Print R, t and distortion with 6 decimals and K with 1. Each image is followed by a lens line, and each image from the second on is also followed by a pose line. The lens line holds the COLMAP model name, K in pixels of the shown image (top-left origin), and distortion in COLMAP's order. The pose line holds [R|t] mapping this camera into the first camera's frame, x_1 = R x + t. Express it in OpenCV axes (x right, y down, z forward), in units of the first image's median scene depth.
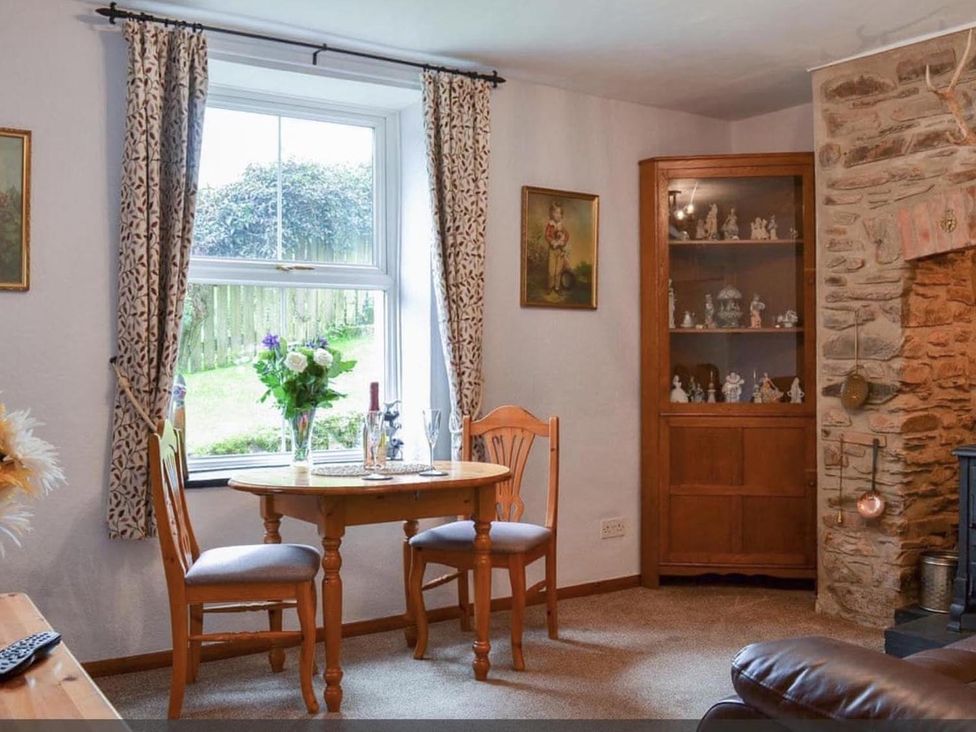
lens RADIAL K [[1035.5, 0, 488.0], [0, 1035.5, 366.0], [0, 0, 1]] dist [-0.109333, 0.048188]
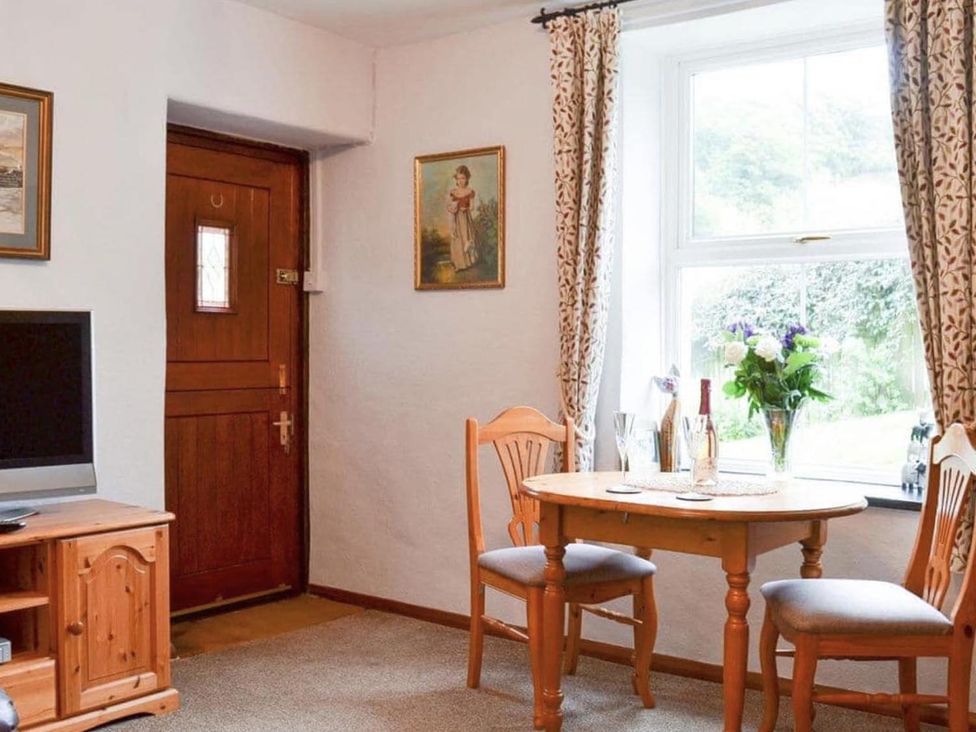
lens RADIAL K [[1109.1, 0, 488.0], [0, 1109.1, 366.0], [0, 0, 1]] dist [-0.021210, -0.007538]
pose [[0.285739, 0.023421, -0.958021, 1.274970], [-0.011022, 0.999716, 0.021153, -0.020558], [0.958244, 0.004515, 0.285916, 1.087373]]
